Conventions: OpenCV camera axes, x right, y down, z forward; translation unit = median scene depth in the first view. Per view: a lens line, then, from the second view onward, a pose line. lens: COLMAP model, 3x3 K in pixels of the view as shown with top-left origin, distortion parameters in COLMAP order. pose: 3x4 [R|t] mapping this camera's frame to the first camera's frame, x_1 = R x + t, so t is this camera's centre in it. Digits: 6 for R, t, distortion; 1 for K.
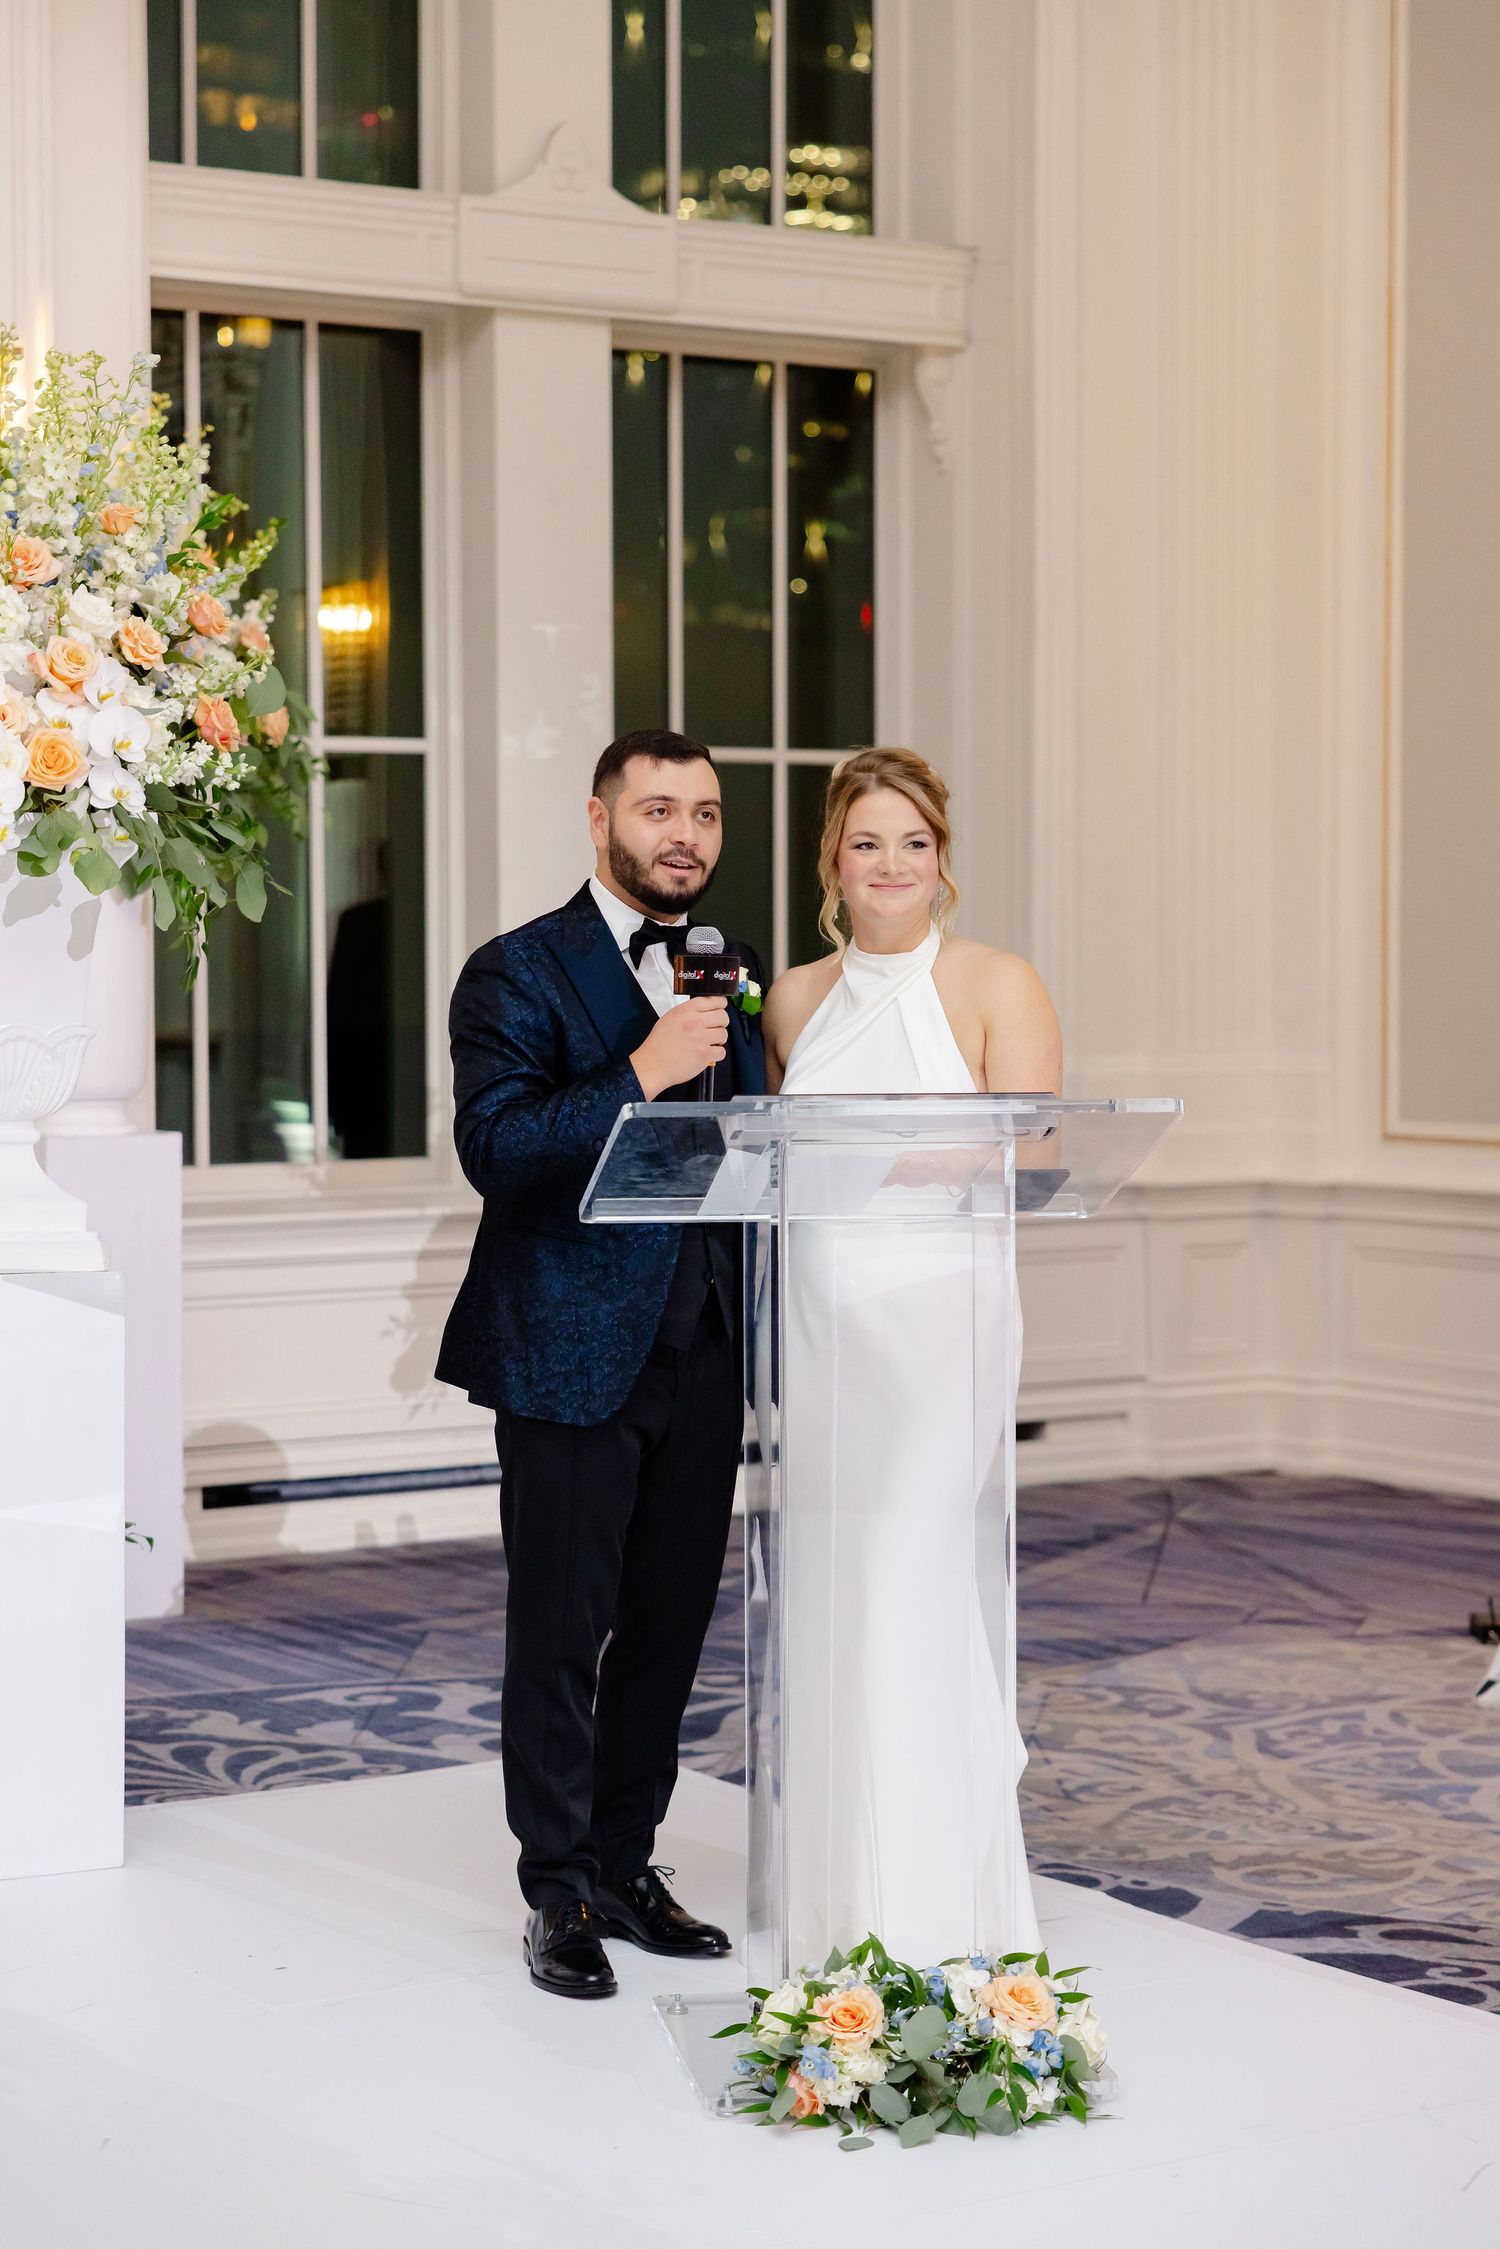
lens RADIAL K [[4438.2, 0, 760.1], [0, 4438.2, 1193.8], [0, 0, 1]] dist [0.029473, 0.000000]
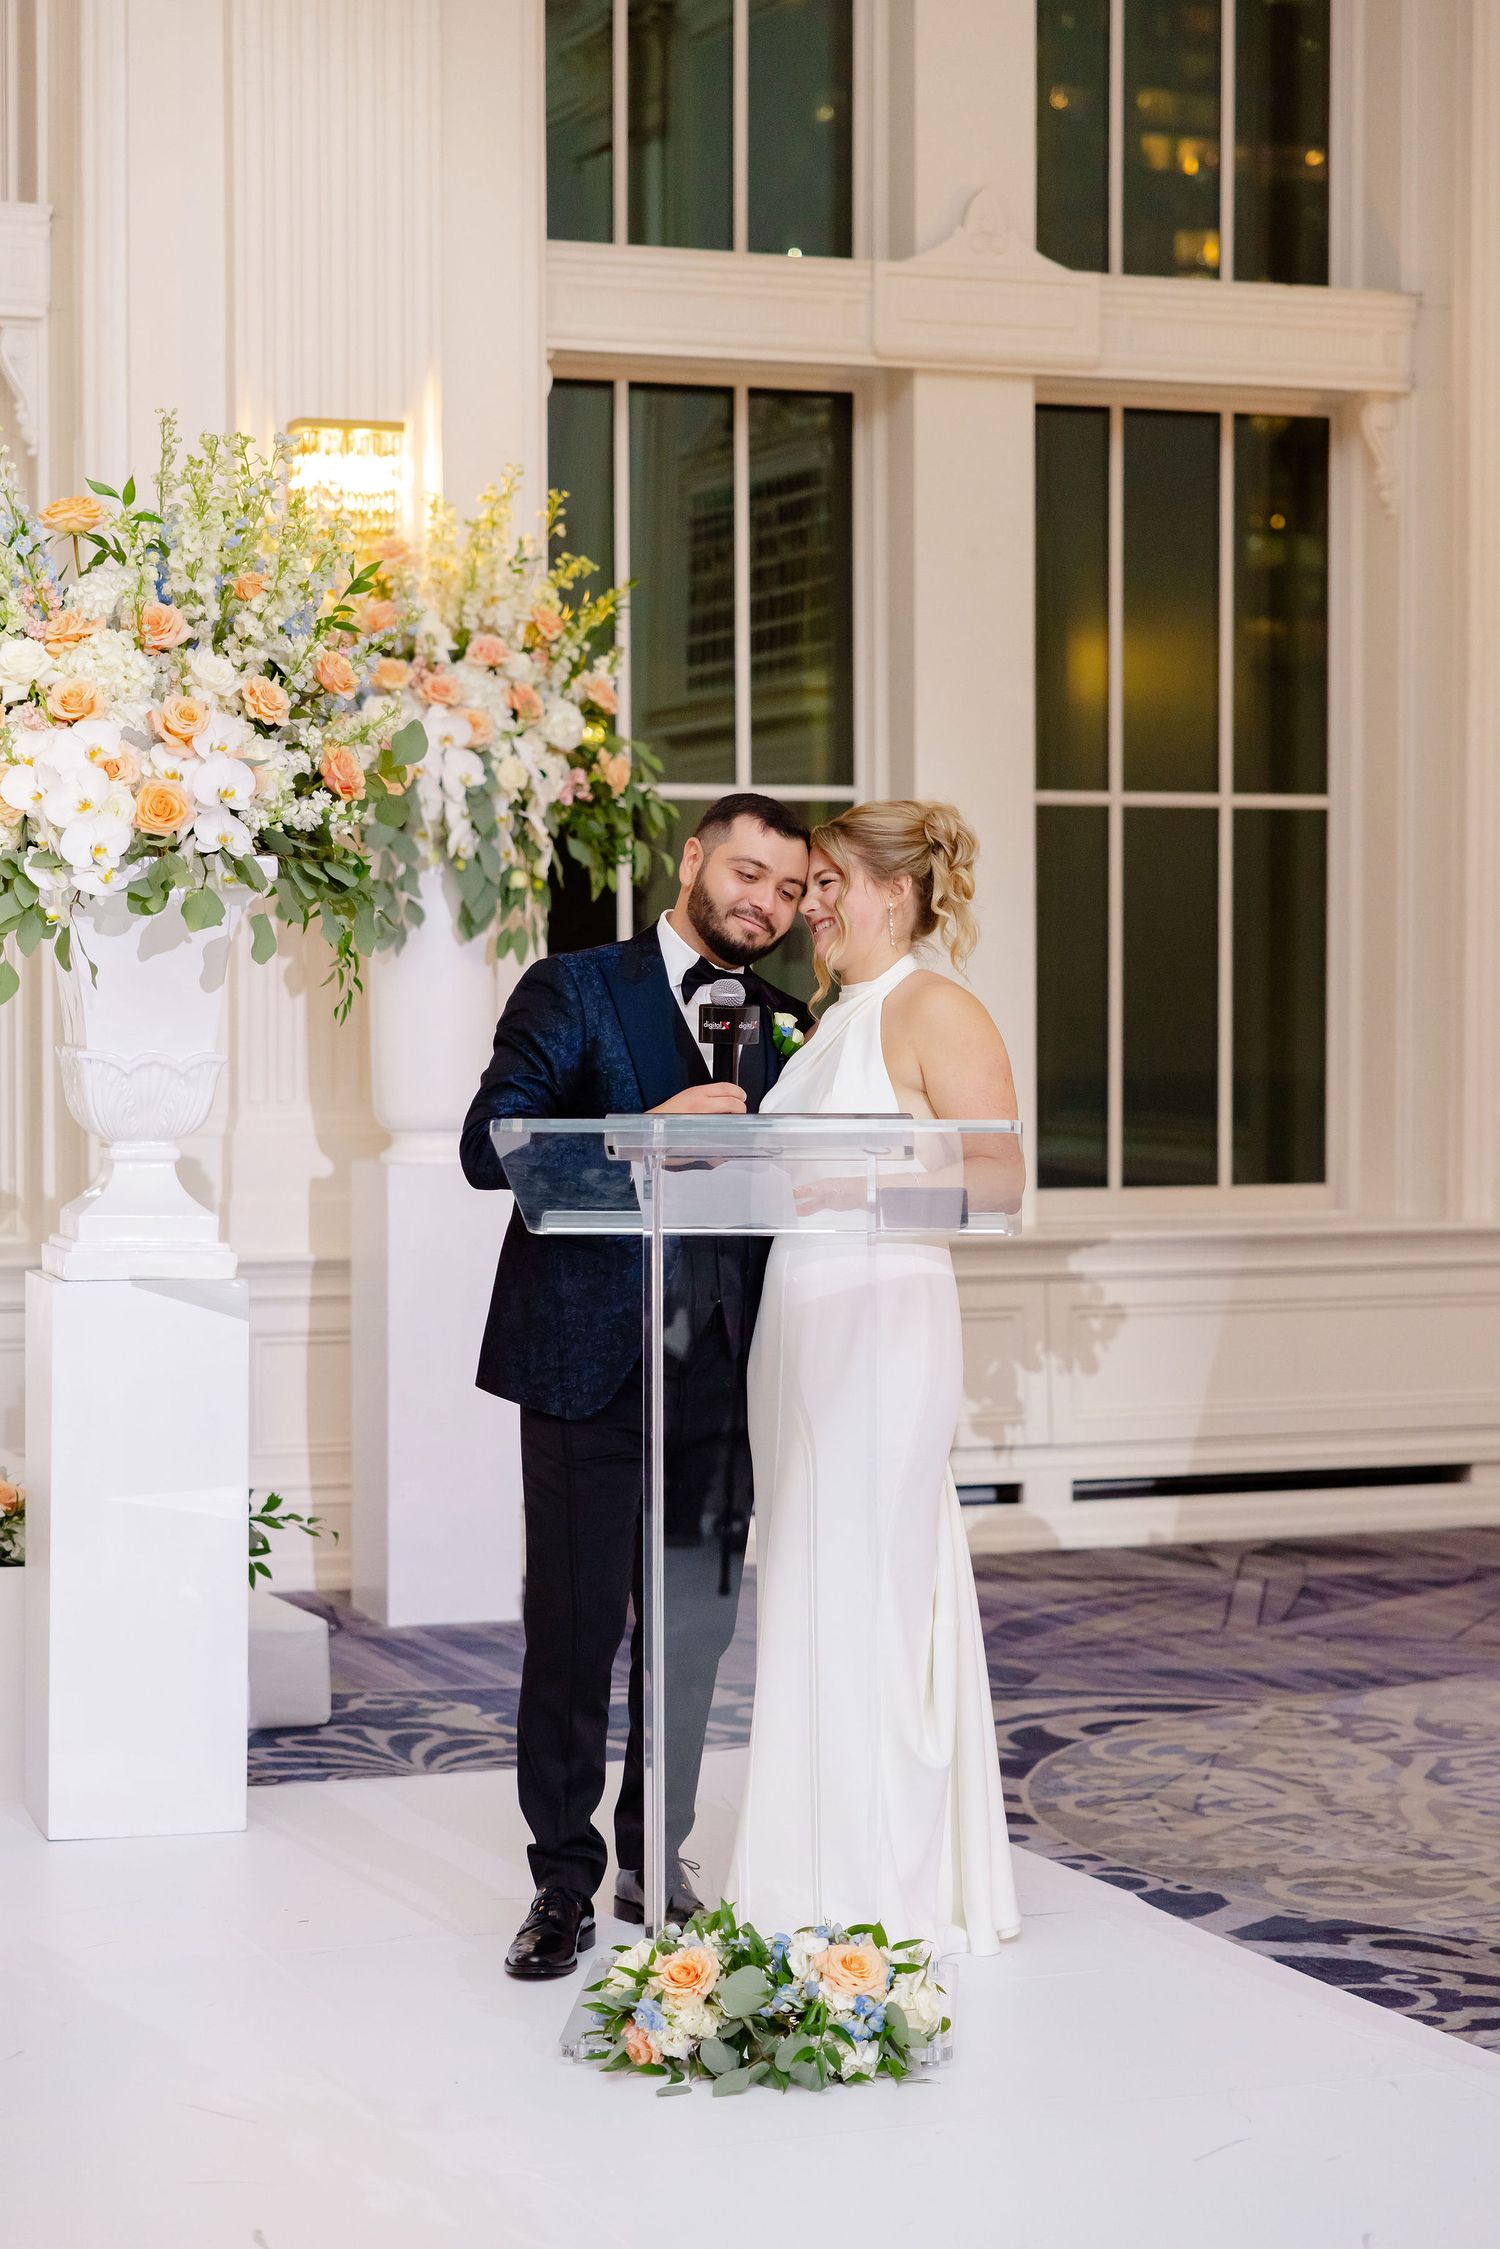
lens RADIAL K [[4438.2, 0, 581.5], [0, 4438.2, 1232.4], [0, 0, 1]] dist [0.029473, 0.000000]
pose [[0.975033, 0.013695, -0.221637, 0.154099], [-0.014304, 0.999897, -0.001145, 0.005288], [0.221598, 0.004287, 0.975129, -0.034468]]
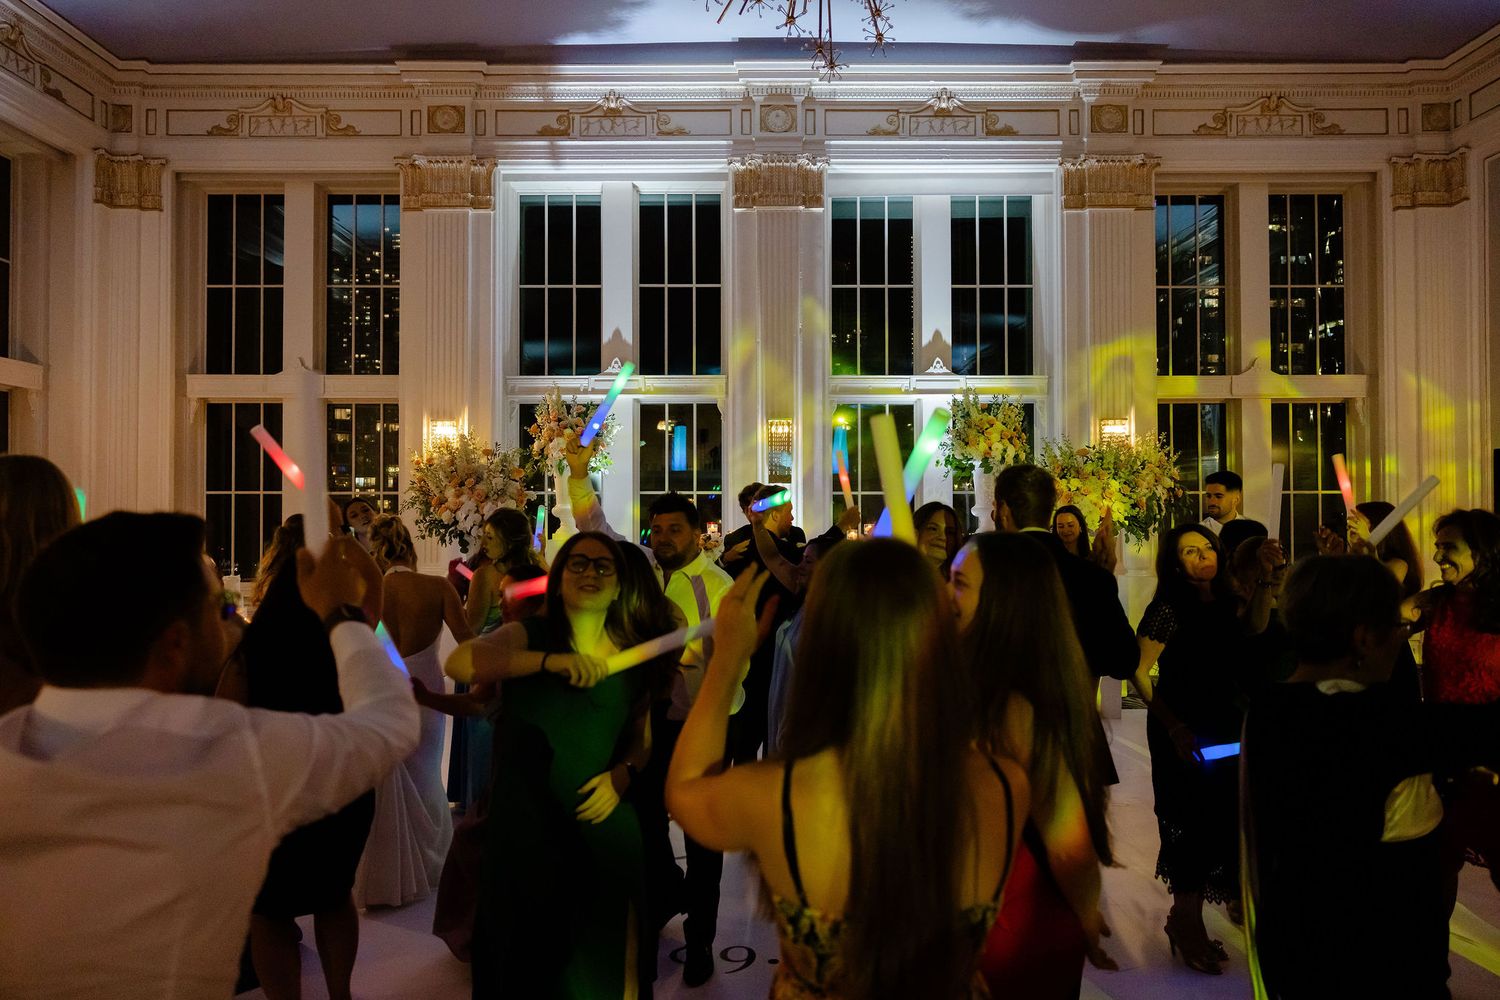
lens RADIAL K [[988.9, 0, 749.8], [0, 988.9, 510.4], [0, 0, 1]] dist [-0.007929, 0.003068]
pose [[0.837813, -0.007975, -0.545900, 0.114772], [-0.028378, 0.997906, -0.058131, -0.013702], [0.545220, 0.064195, 0.835832, -0.213581]]
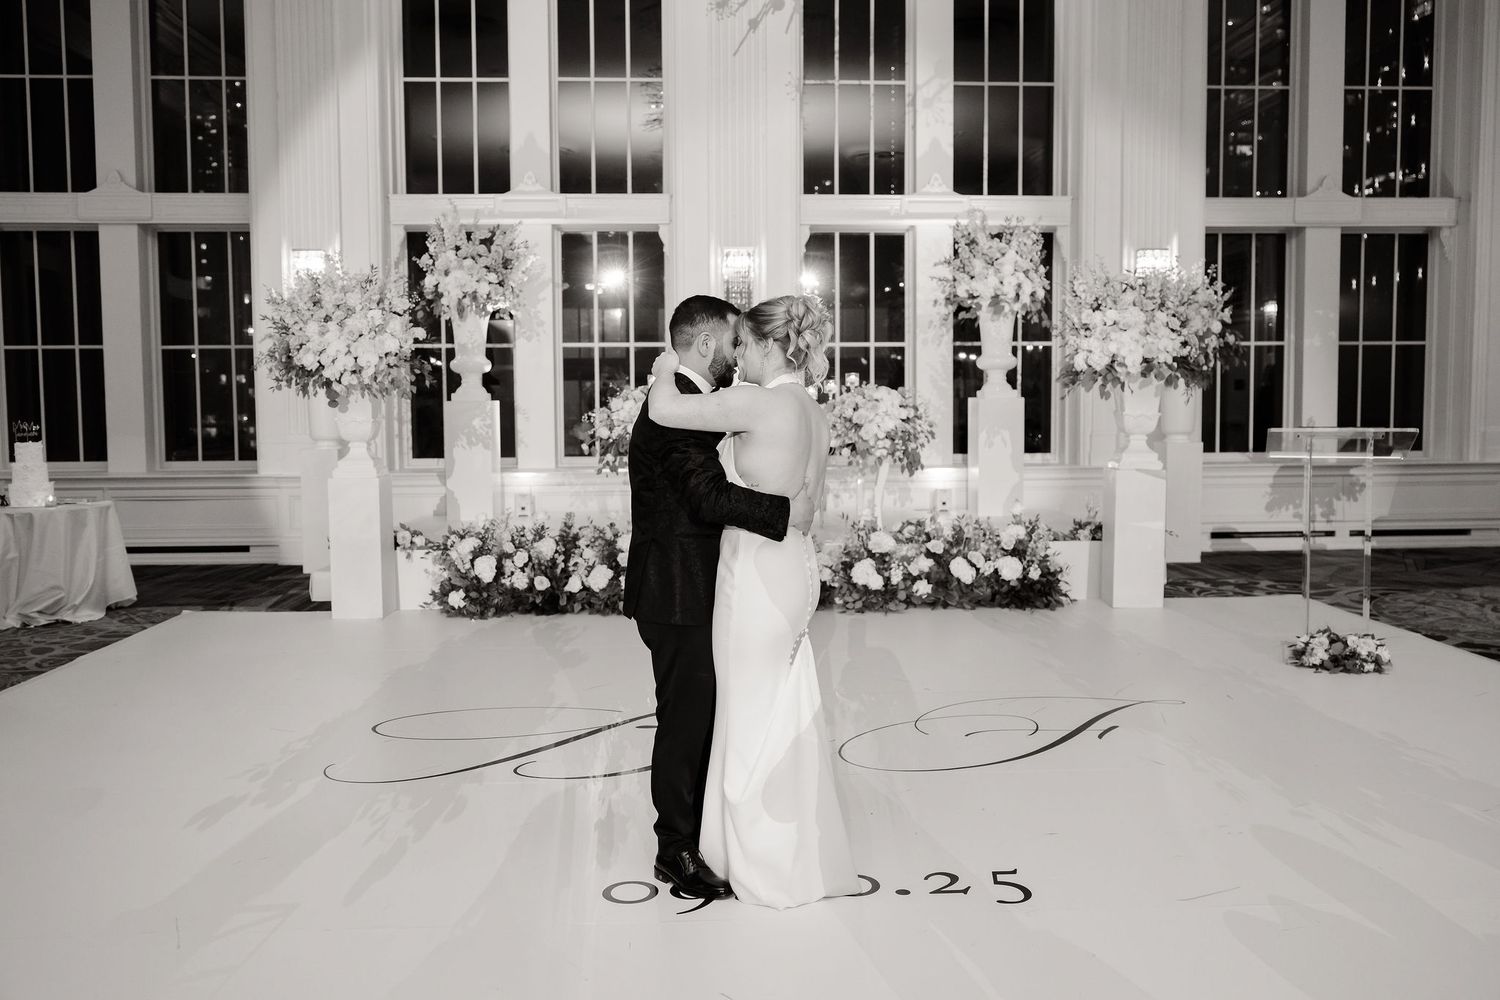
lens RADIAL K [[1188.2, 0, 754.1], [0, 1188.2, 484.1], [0, 0, 1]] dist [-0.024501, 0.025431]
pose [[0.861573, 0.028839, -0.506814, 0.082532], [-0.021612, 0.999564, 0.020136, 0.014485], [0.507173, -0.006395, 0.861820, -0.165197]]
